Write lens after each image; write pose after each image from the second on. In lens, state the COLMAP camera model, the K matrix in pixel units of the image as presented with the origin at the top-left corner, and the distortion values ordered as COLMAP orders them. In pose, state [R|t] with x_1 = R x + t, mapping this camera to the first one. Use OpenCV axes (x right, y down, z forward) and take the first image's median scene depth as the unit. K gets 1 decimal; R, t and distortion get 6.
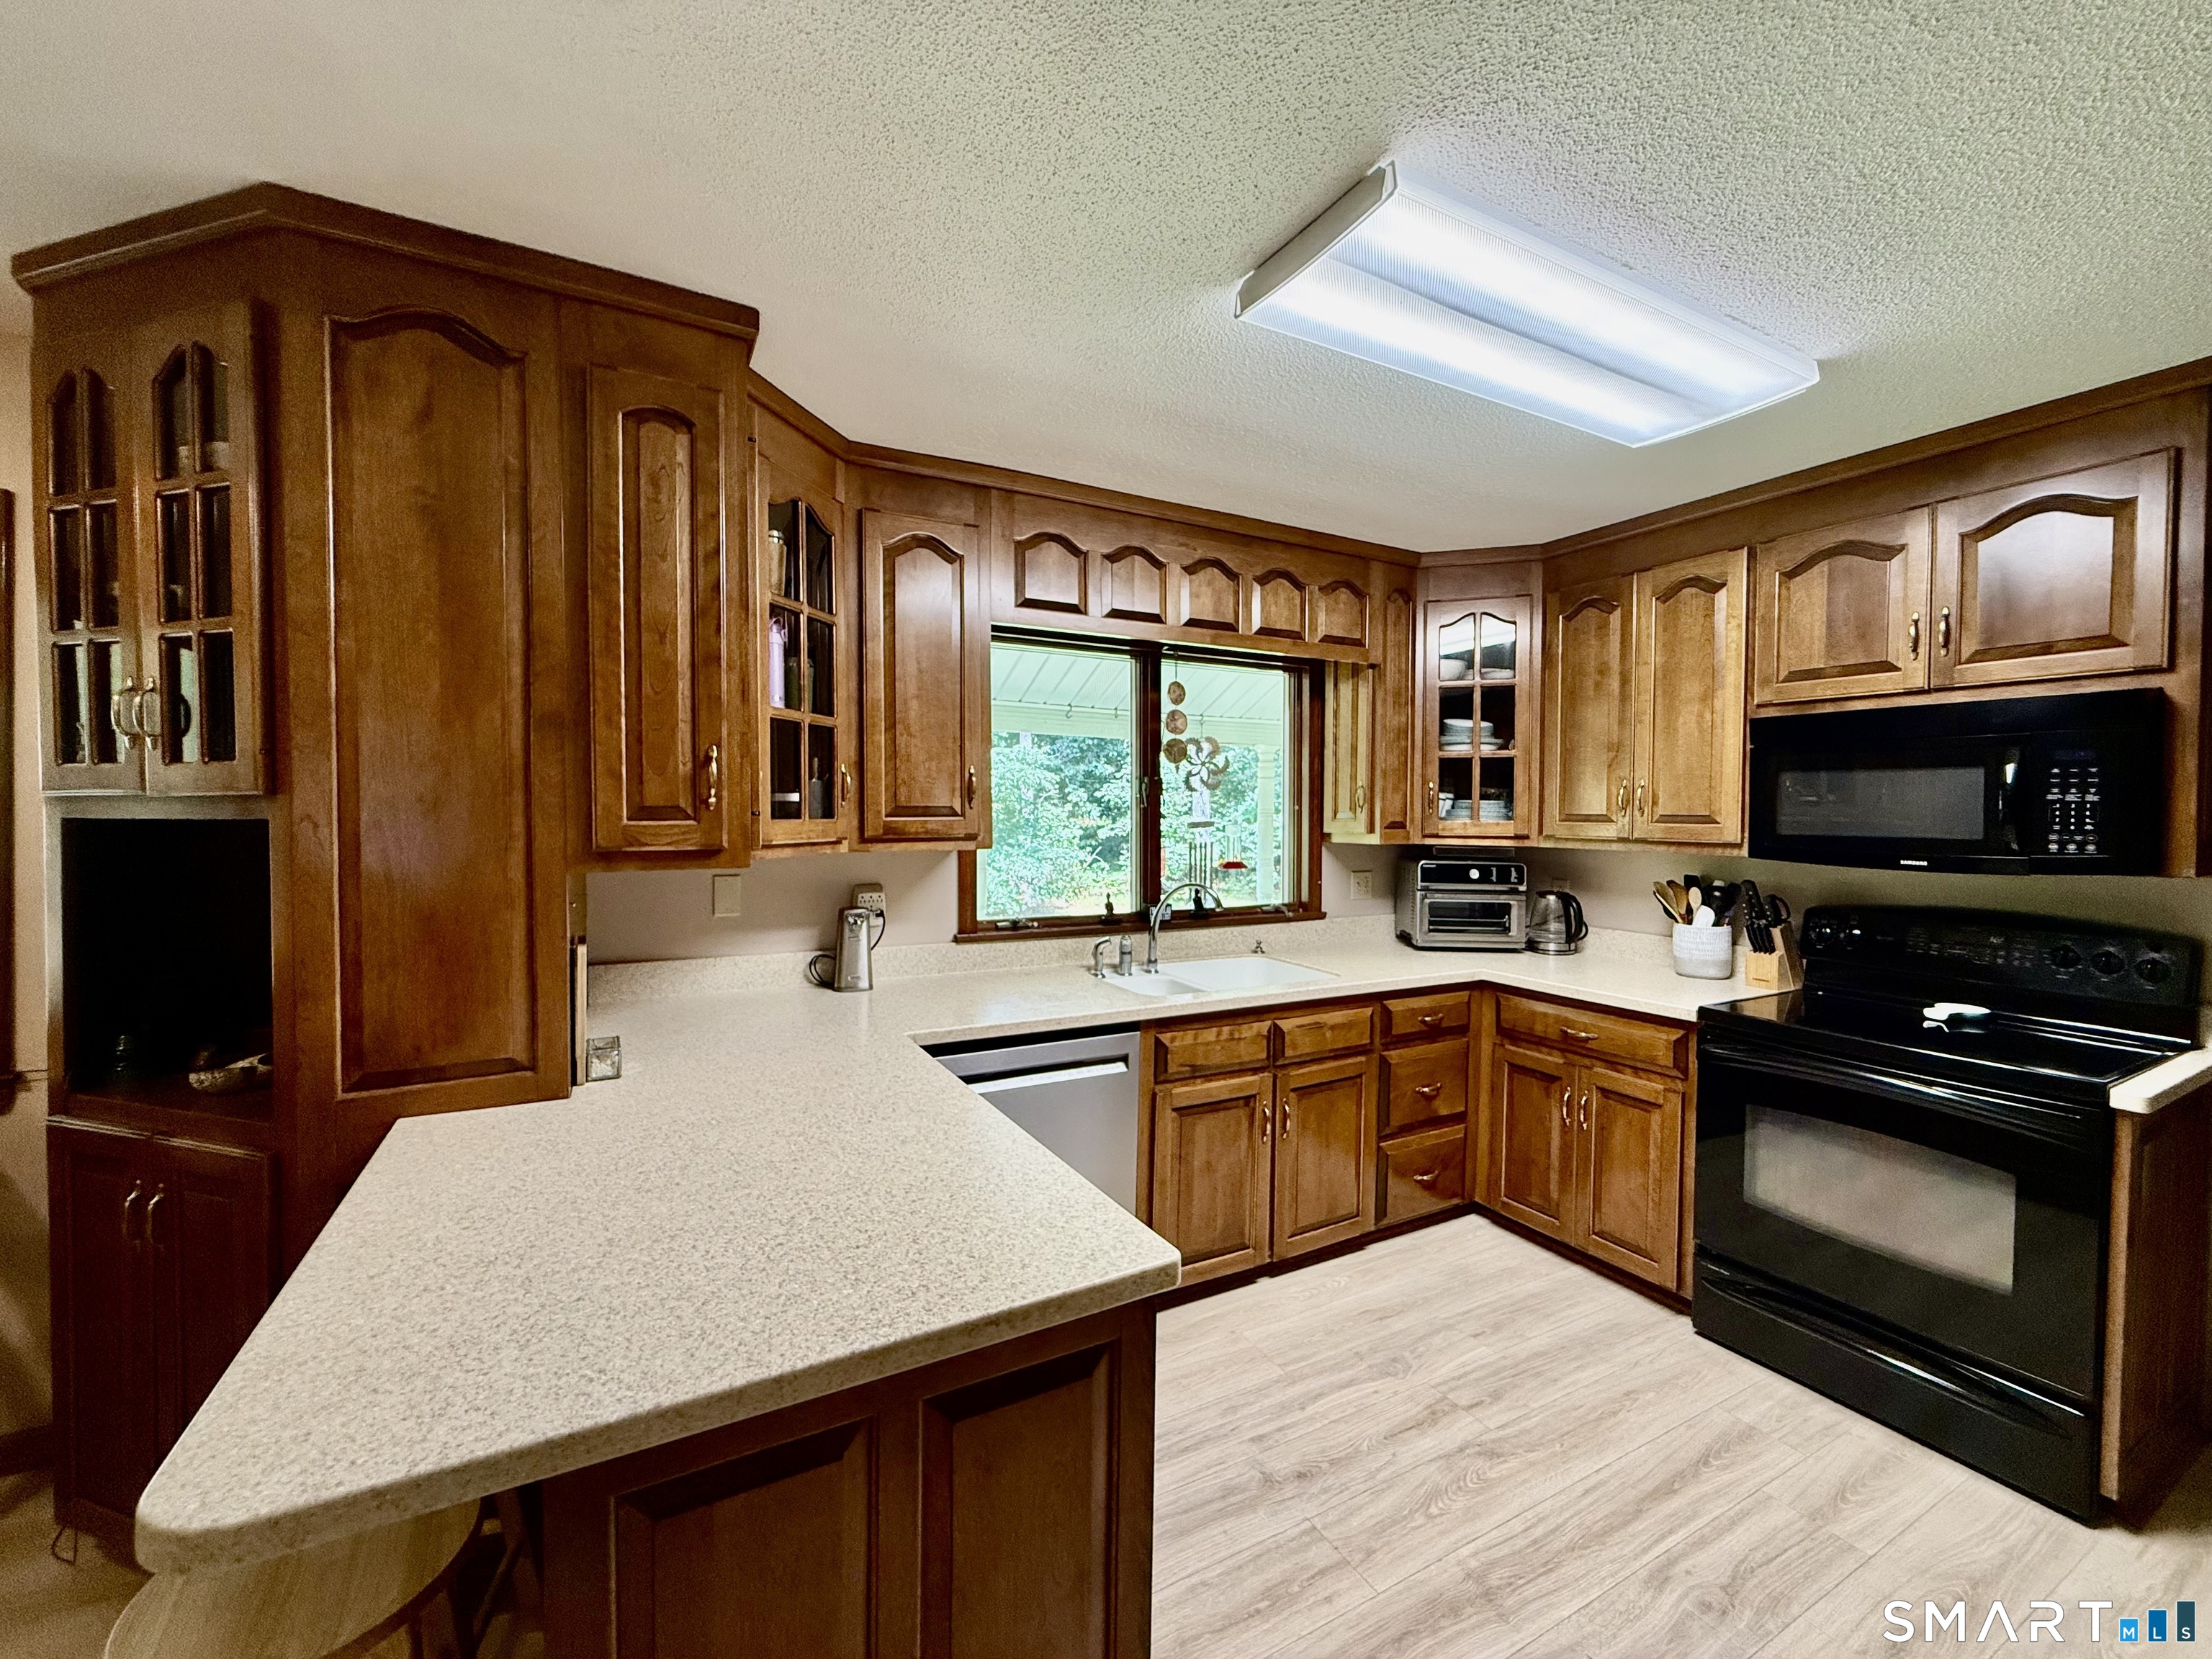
lens RADIAL K [[881.7, 0, 1096.2], [0, 881.7, 829.7], [0, 0, 1]] dist [-0.001140, 0.000610]
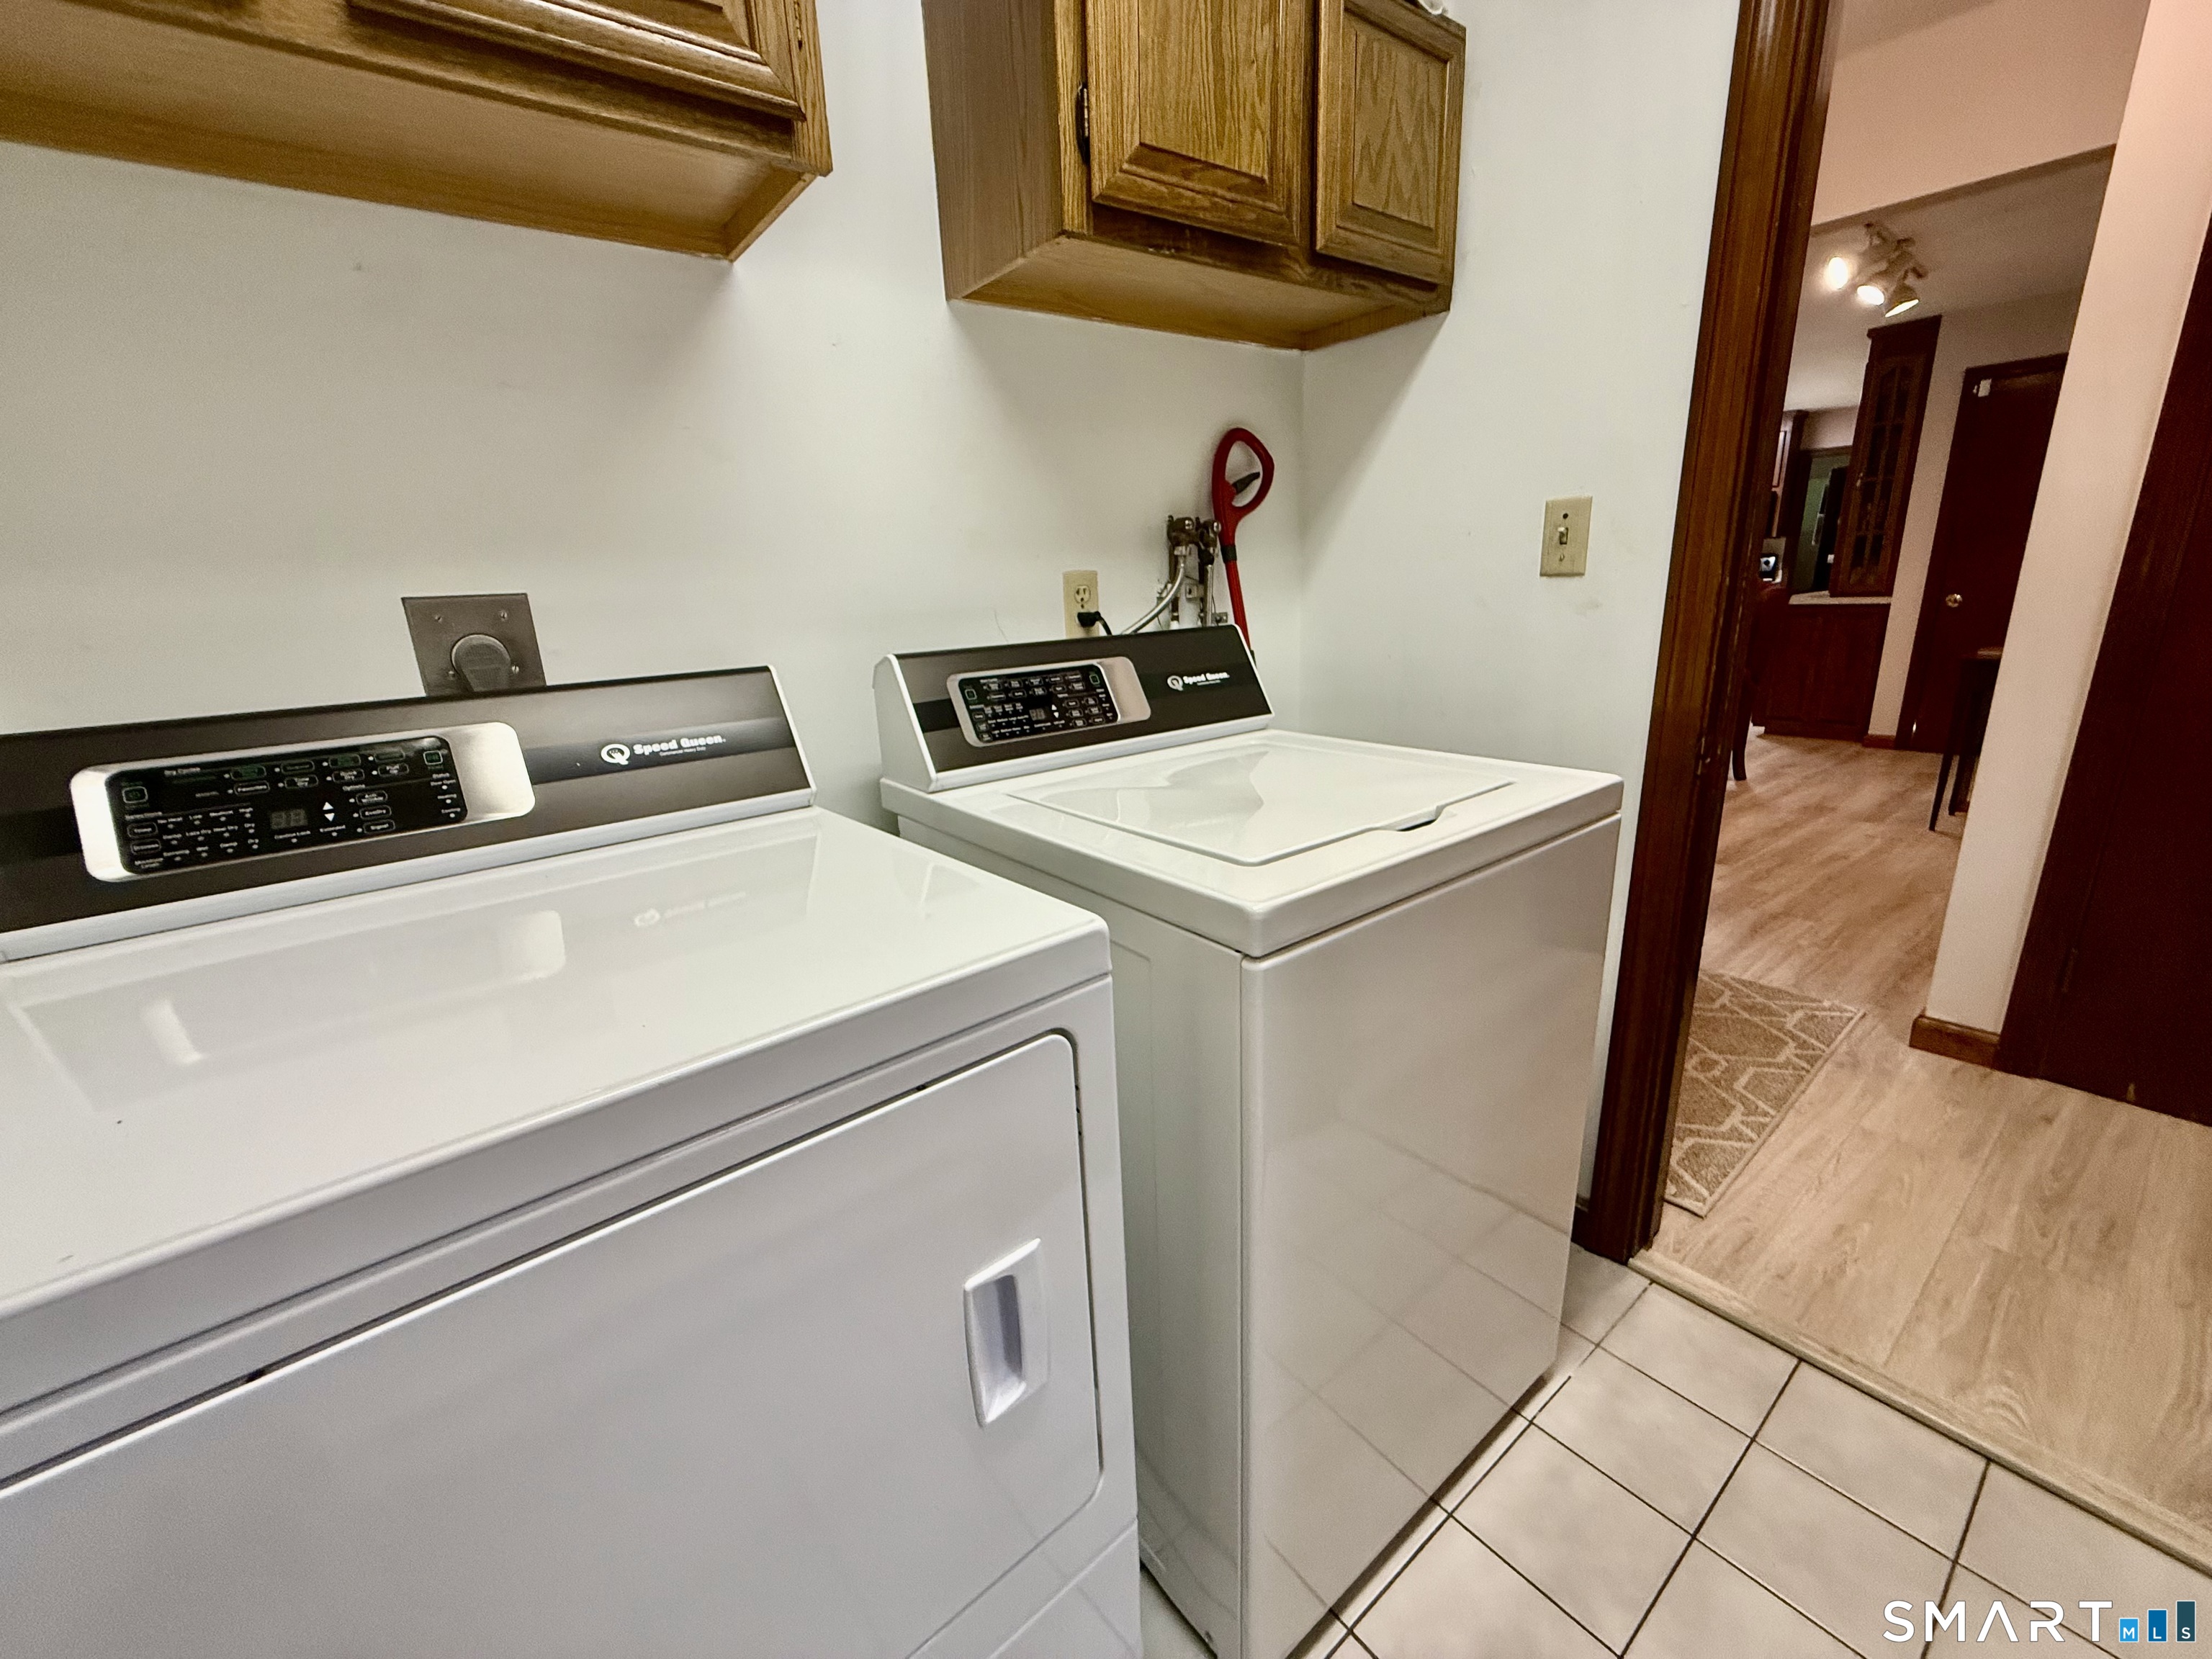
lens RADIAL K [[881.7, 0, 1096.2], [0, 881.7, 829.7], [0, 0, 1]] dist [-0.001140, 0.000610]
pose [[0.984623, -0.094873, 0.146685, -1.913985], [0.056383, 0.967327, 0.247182, 0.125624], [-0.165344, -0.235110, 0.957802, -1.992137]]
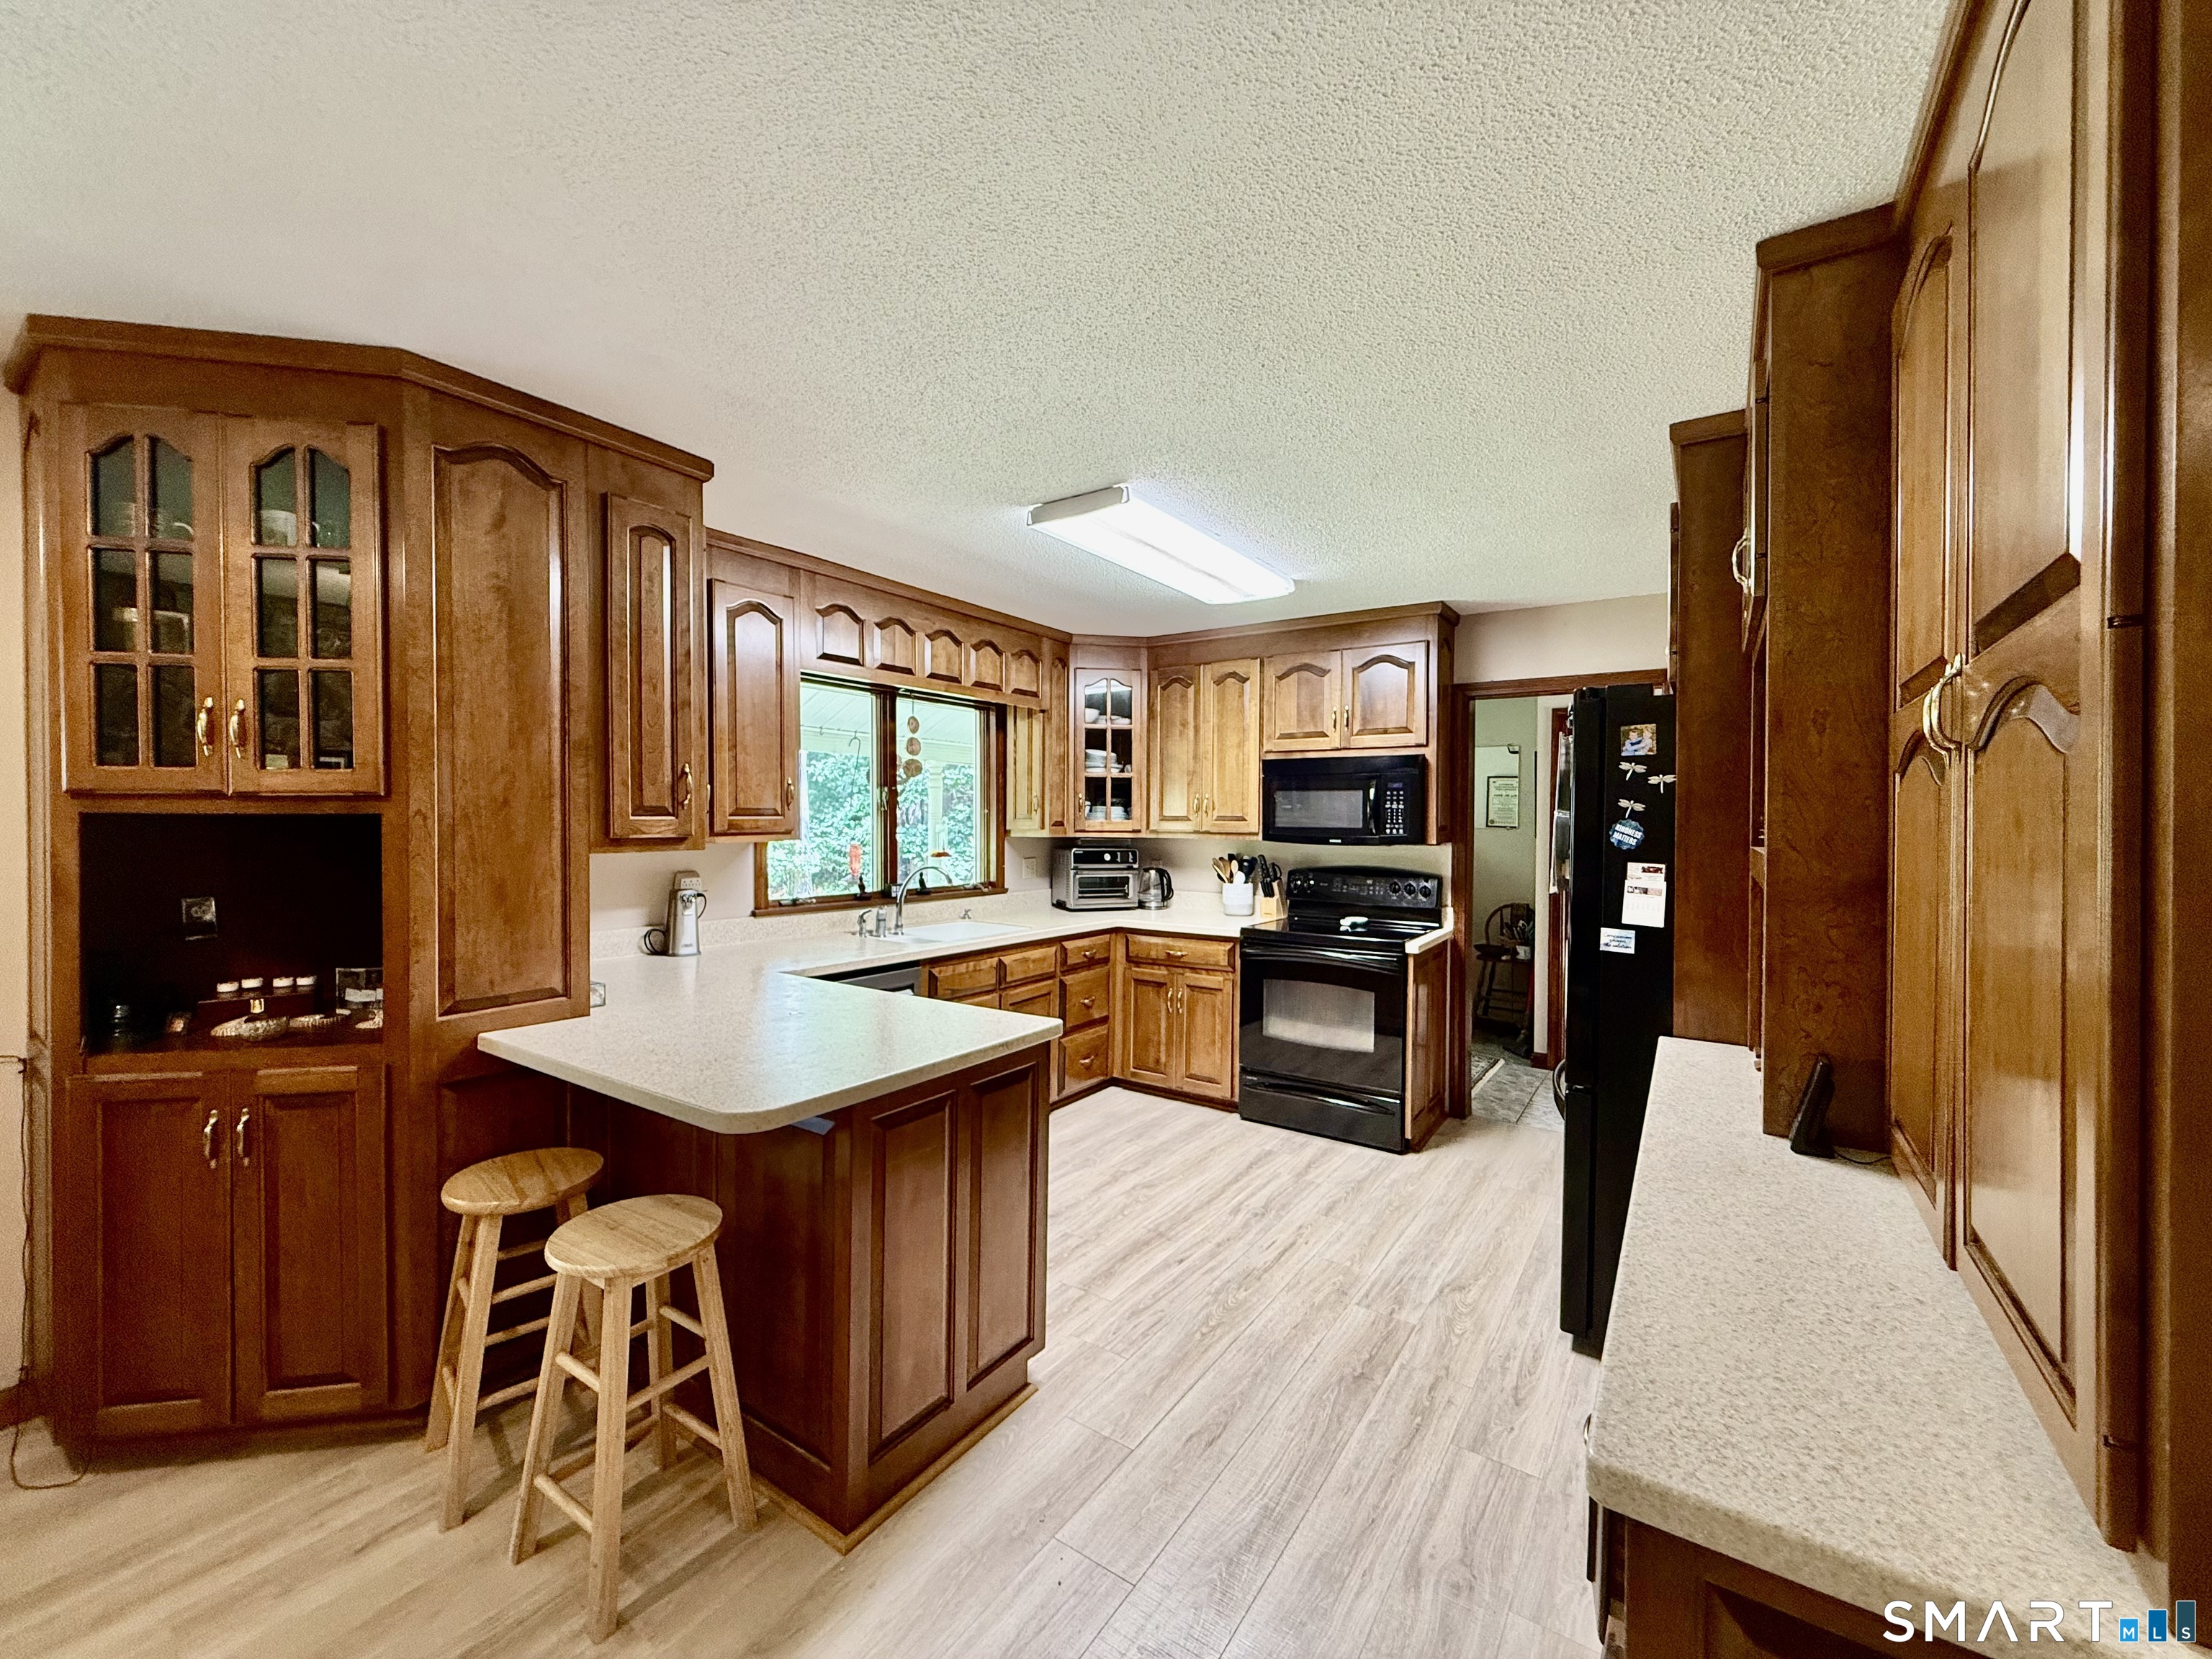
lens RADIAL K [[881.7, 0, 1096.2], [0, 881.7, 829.7], [0, 0, 1]] dist [-0.001140, 0.000610]
pose [[0.890692, -0.006036, 0.454567, -0.296343], [0.009532, 0.999940, -0.005400, 0.015192], [-0.454507, 0.009142, 0.890696, -0.344544]]
